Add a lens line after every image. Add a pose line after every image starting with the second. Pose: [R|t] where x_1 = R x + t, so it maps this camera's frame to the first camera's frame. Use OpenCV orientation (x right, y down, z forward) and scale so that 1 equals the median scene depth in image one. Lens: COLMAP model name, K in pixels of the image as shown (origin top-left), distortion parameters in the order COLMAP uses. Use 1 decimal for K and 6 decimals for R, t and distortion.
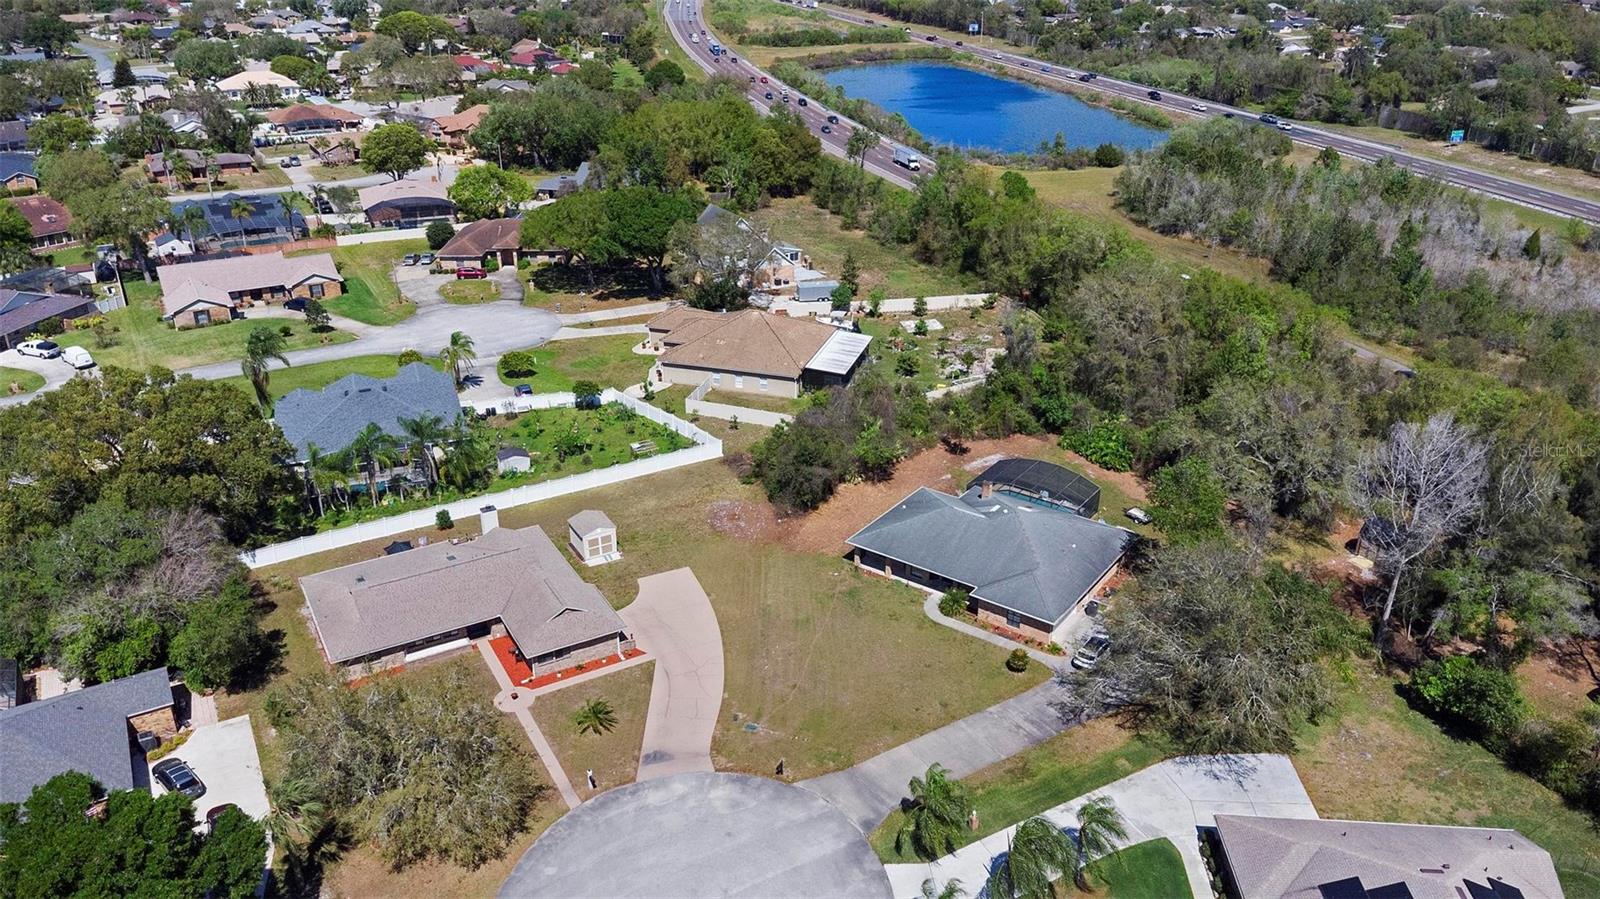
lens RADIAL K [[1160.6, 0, 800.0], [0, 1160.6, 449.5], [0, 0, 1]] dist [0.009556, 0.004650]
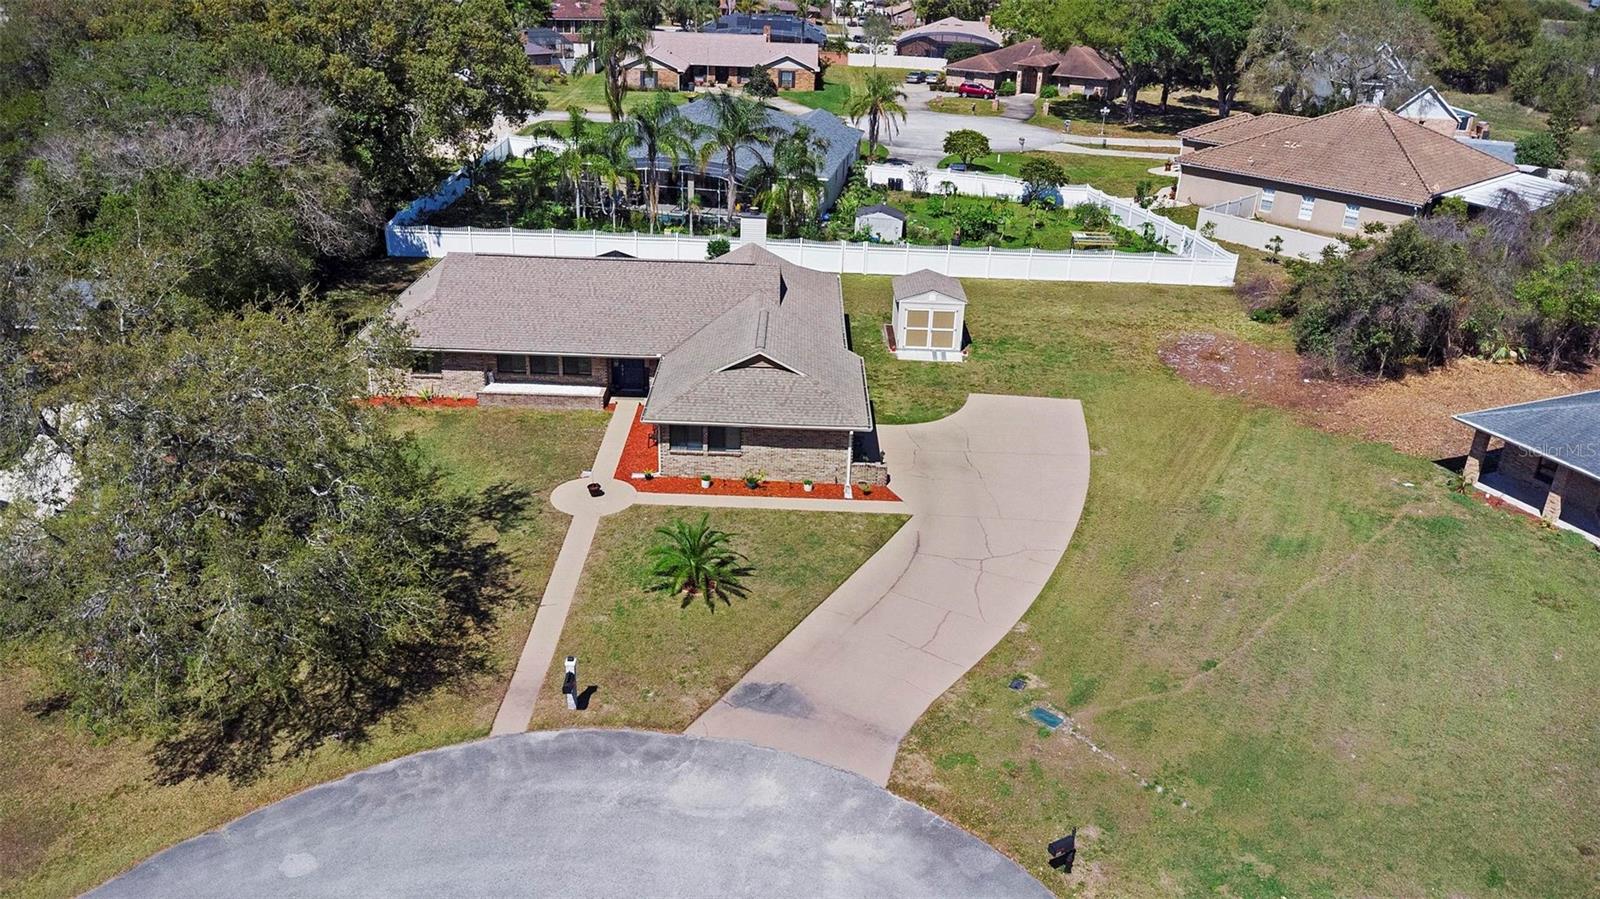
lens RADIAL K [[1160.6, 0, 800.0], [0, 1160.6, 449.5], [0, 0, 1]] dist [0.009556, 0.004650]
pose [[0.859205, 0.234715, -0.454615, 0.029744], [-0.244904, 0.968828, 0.037340, 0.130150], [0.449208, 0.079254, 0.889905, 0.506388]]
